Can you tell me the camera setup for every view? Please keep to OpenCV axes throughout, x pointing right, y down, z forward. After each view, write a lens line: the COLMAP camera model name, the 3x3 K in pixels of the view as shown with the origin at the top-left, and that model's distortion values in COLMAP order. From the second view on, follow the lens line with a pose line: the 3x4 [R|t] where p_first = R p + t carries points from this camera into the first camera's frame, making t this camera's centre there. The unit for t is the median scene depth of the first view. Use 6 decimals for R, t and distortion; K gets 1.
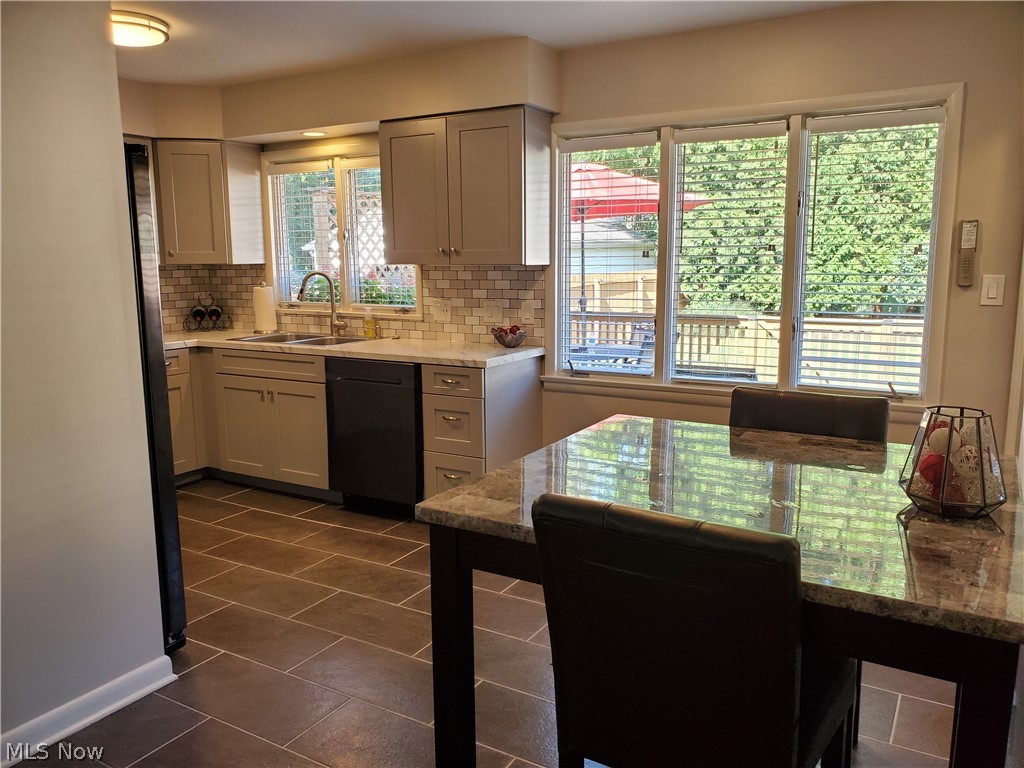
lens RADIAL K [[784.8, 0, 515.5], [0, 784.8, 381.7], [0, 0, 1]] dist [0.010379, 0.000214]
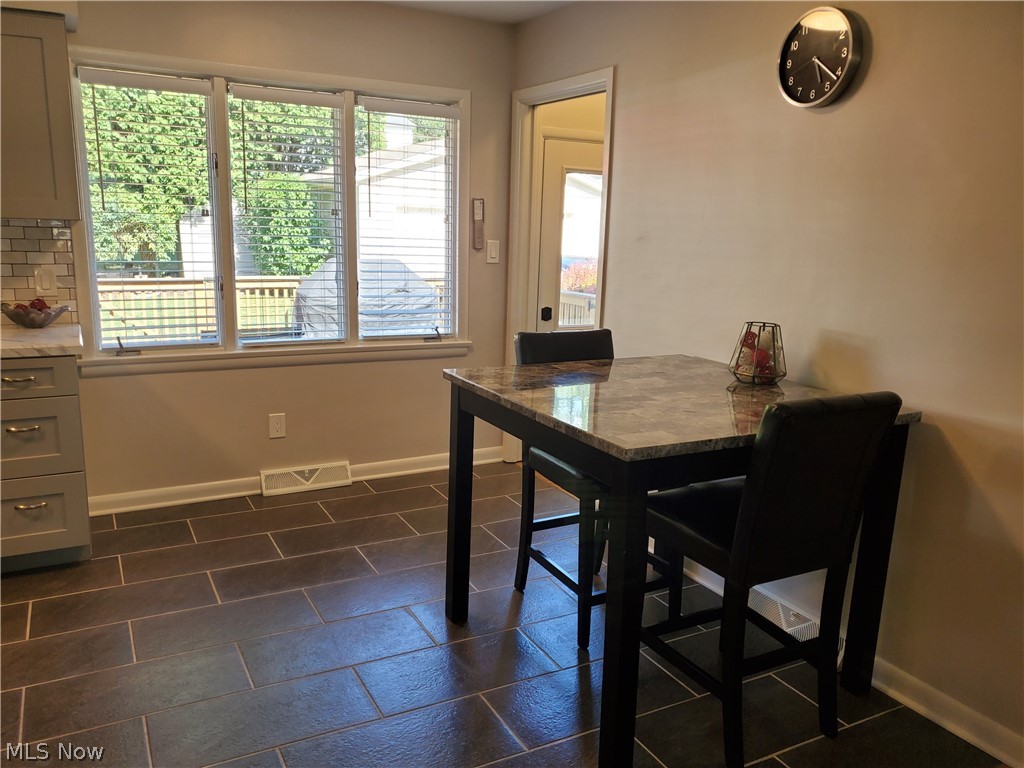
lens RADIAL K [[784.8, 0, 515.5], [0, 784.8, 381.7], [0, 0, 1]] dist [0.010379, 0.000214]
pose [[0.504401, -0.147369, 0.850801, -0.442719], [0.100944, 0.988636, 0.111398, -0.031102], [-0.857549, 0.029694, 0.513545, 0.213384]]
